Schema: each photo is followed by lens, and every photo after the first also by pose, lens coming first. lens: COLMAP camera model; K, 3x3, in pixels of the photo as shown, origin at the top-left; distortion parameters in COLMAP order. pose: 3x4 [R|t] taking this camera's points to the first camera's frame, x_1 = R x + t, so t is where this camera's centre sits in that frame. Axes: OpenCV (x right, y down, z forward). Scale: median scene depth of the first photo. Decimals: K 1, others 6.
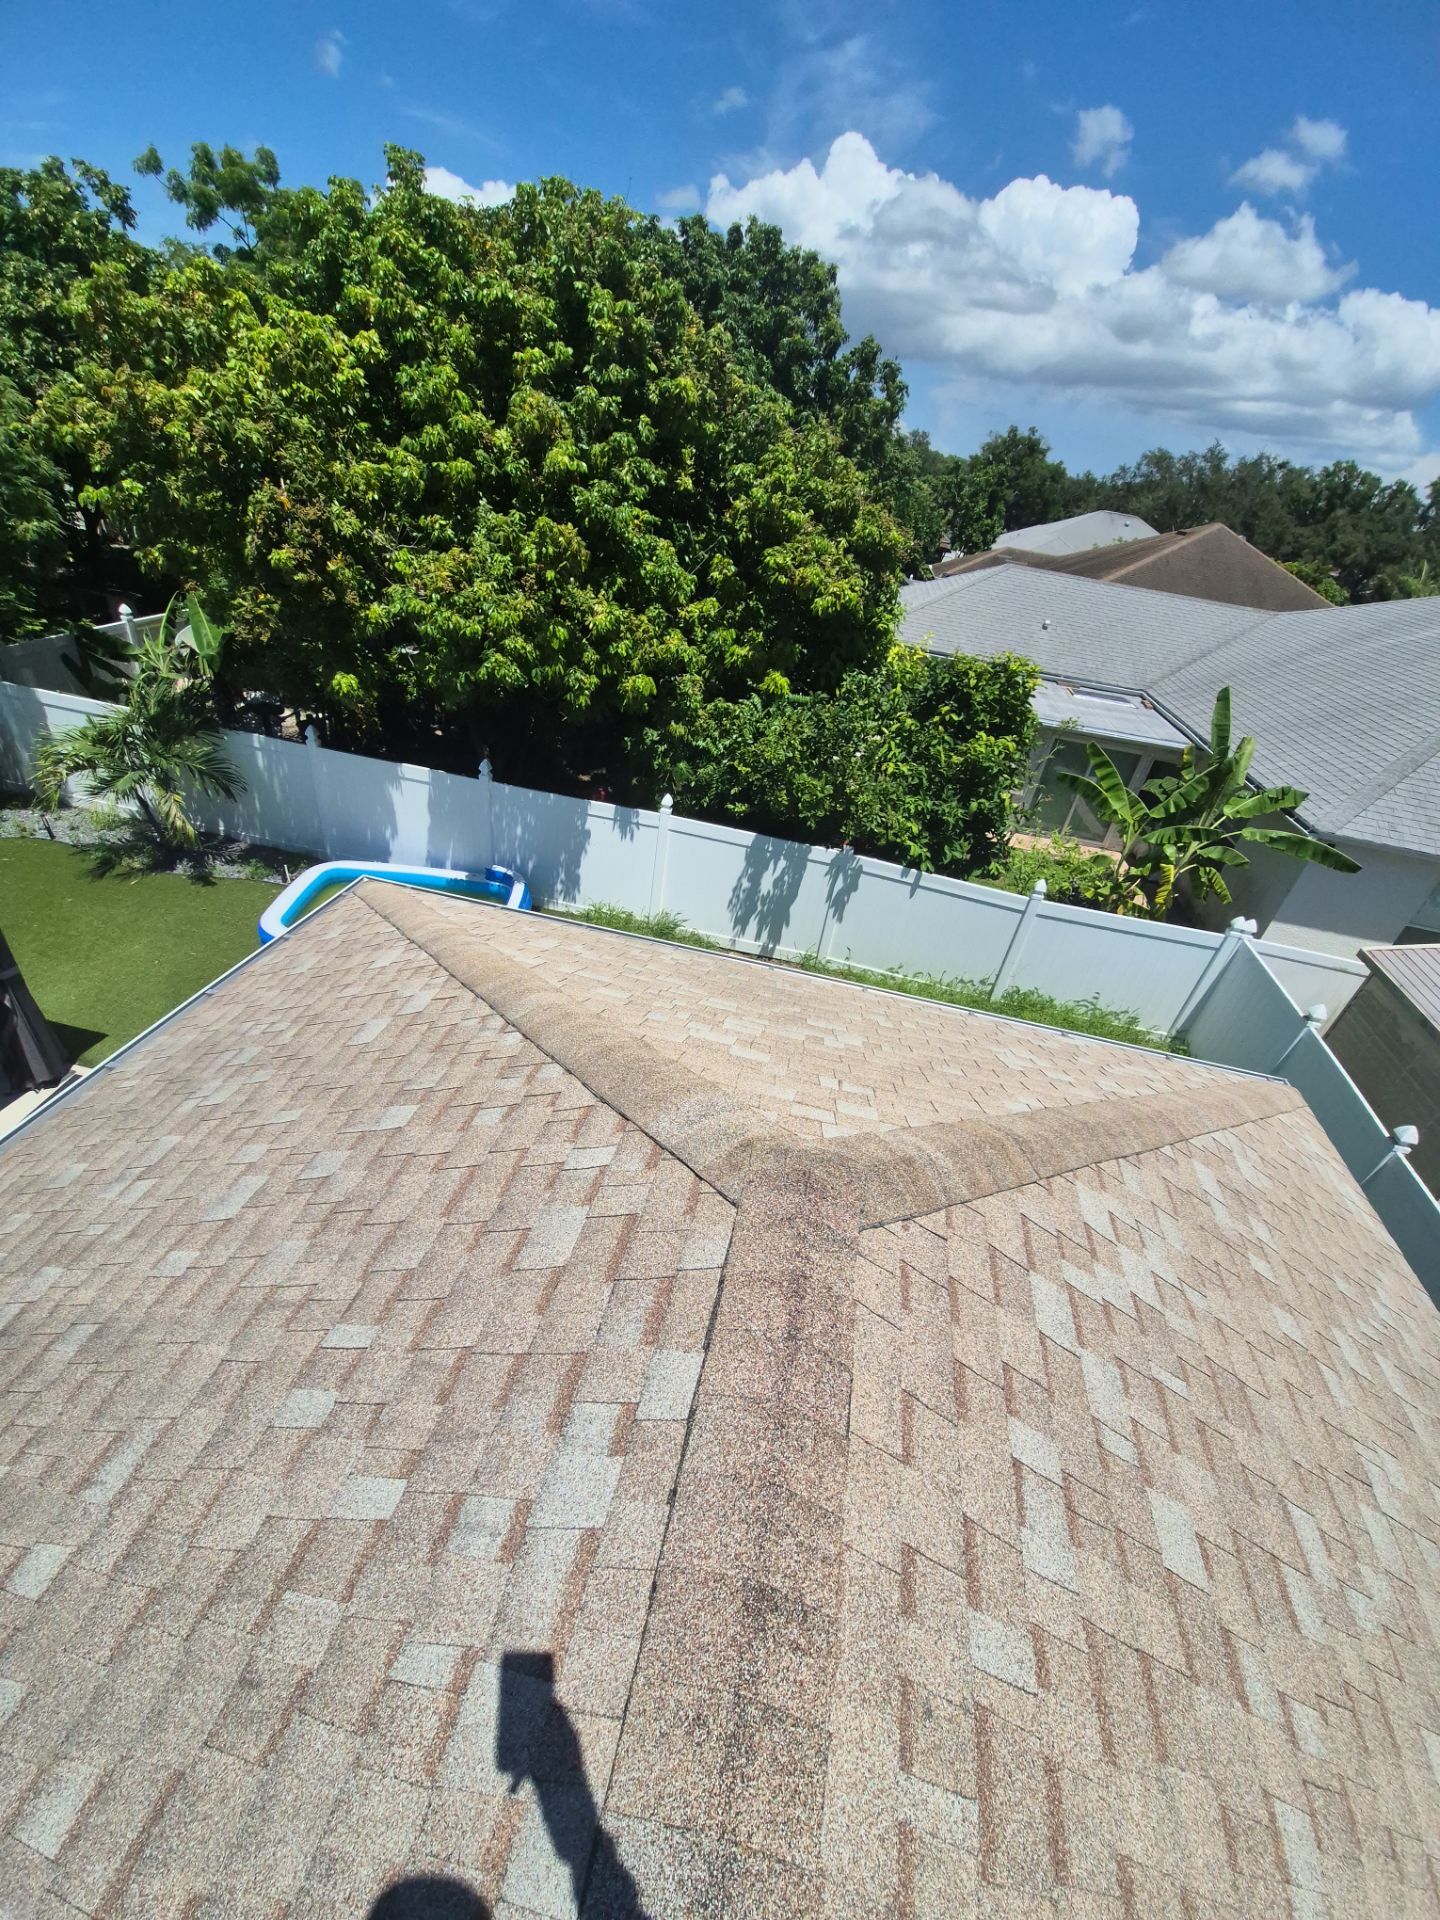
lens RADIAL K [[755.9, 0, 703.6], [0, 755.9, 961.3], [0, 0, 1]] dist [-0.011157, 0.000300]
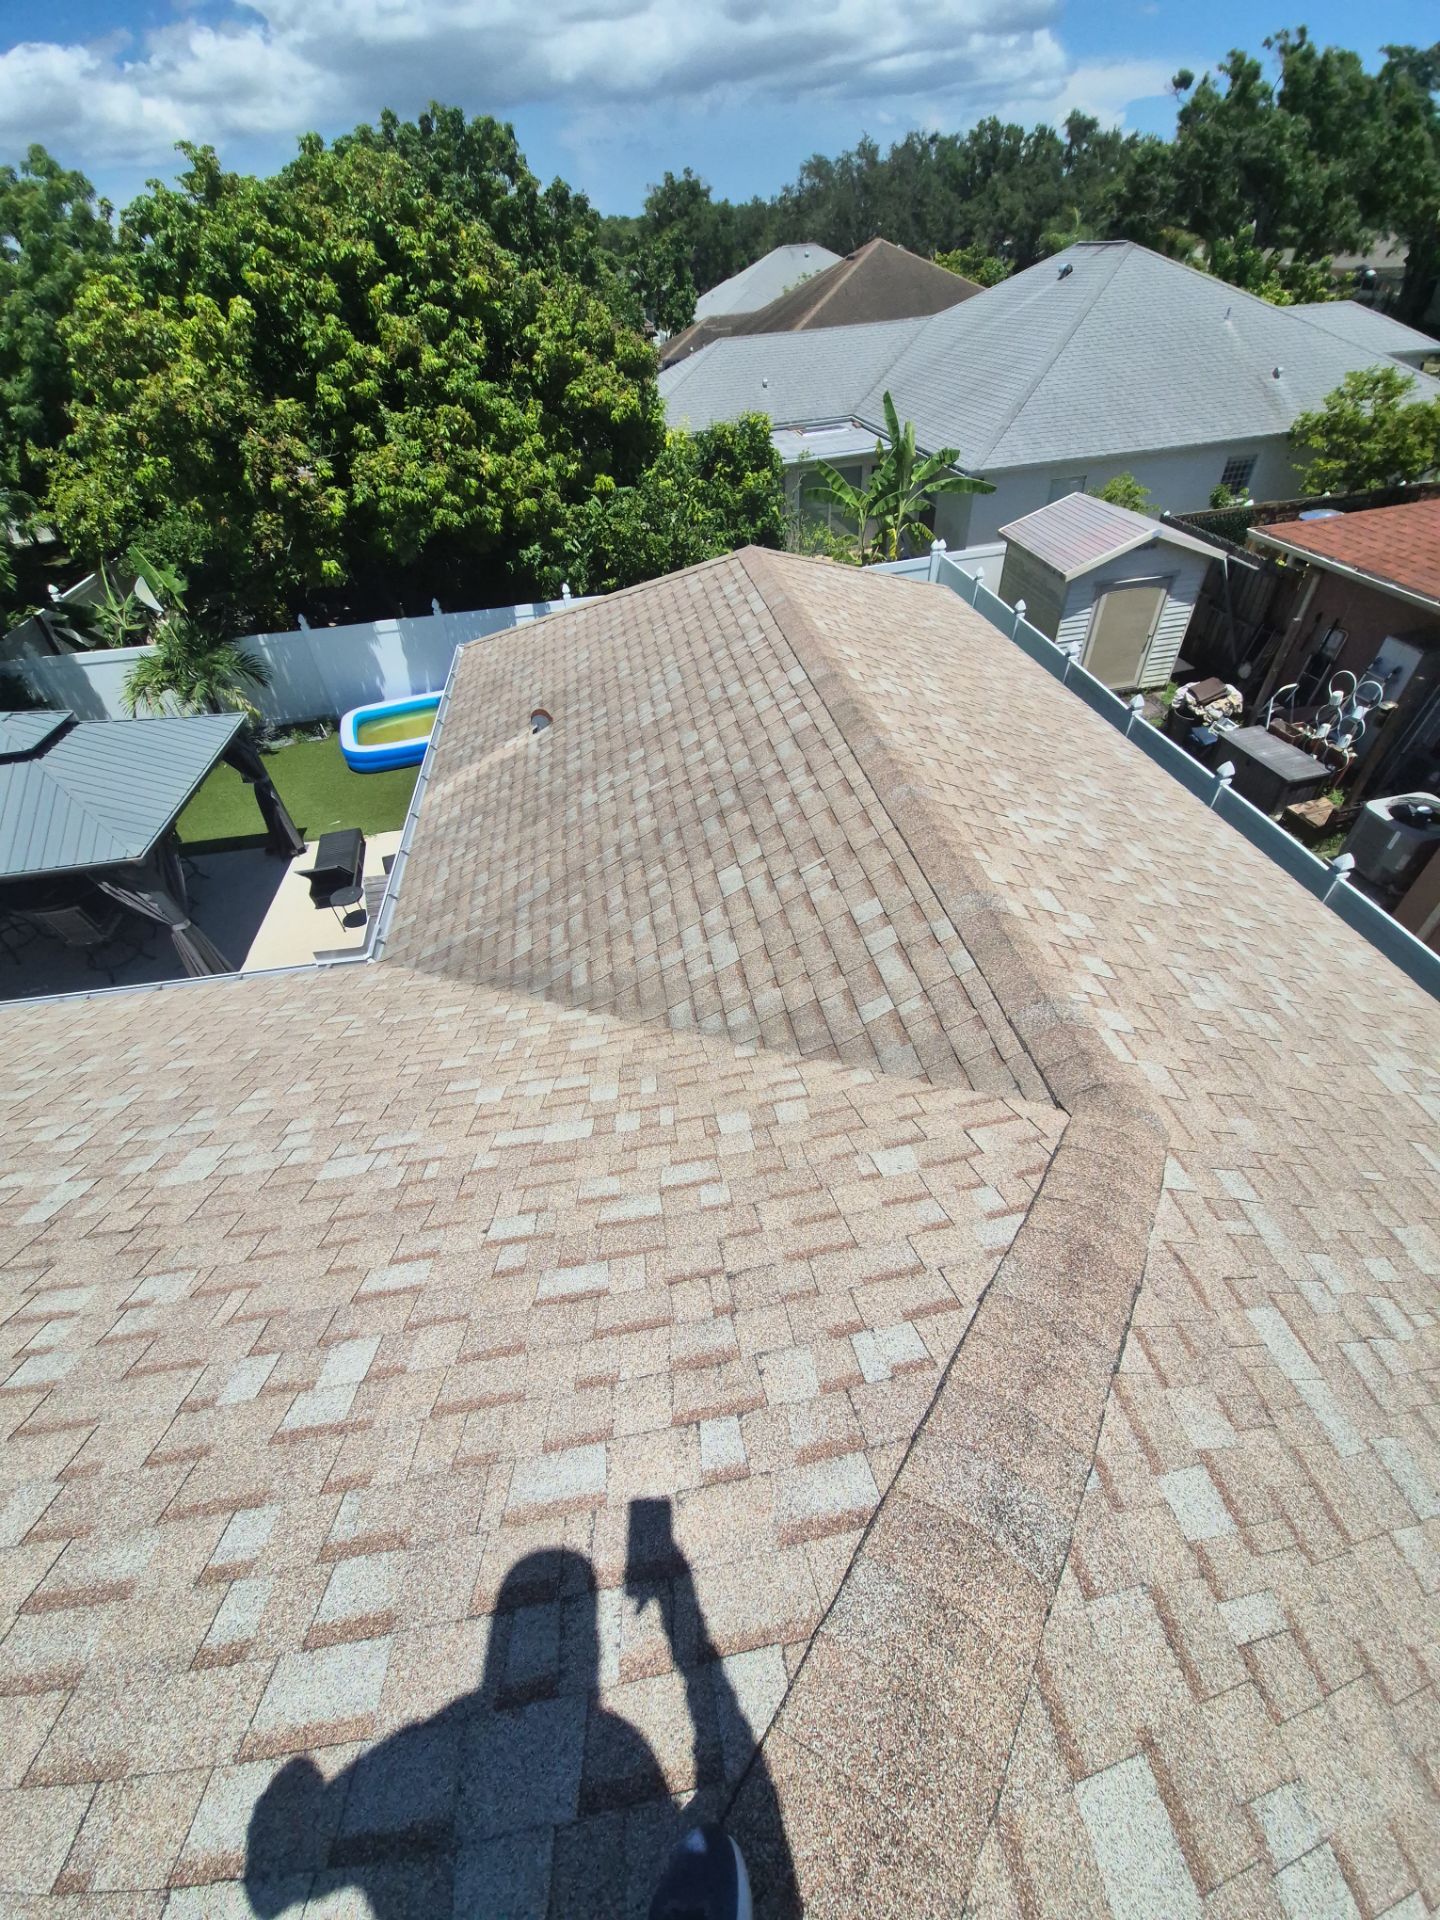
lens RADIAL K [[764.9, 0, 706.5], [0, 764.9, 968.2], [0, 0, 1]] dist [-0.010918, -0.004732]
pose [[0.916219, -0.385648, 0.108717, -0.245288], [0.359867, 0.911330, 0.199932, 0.257059], [-0.176180, -0.144058, 0.973760, -0.579576]]
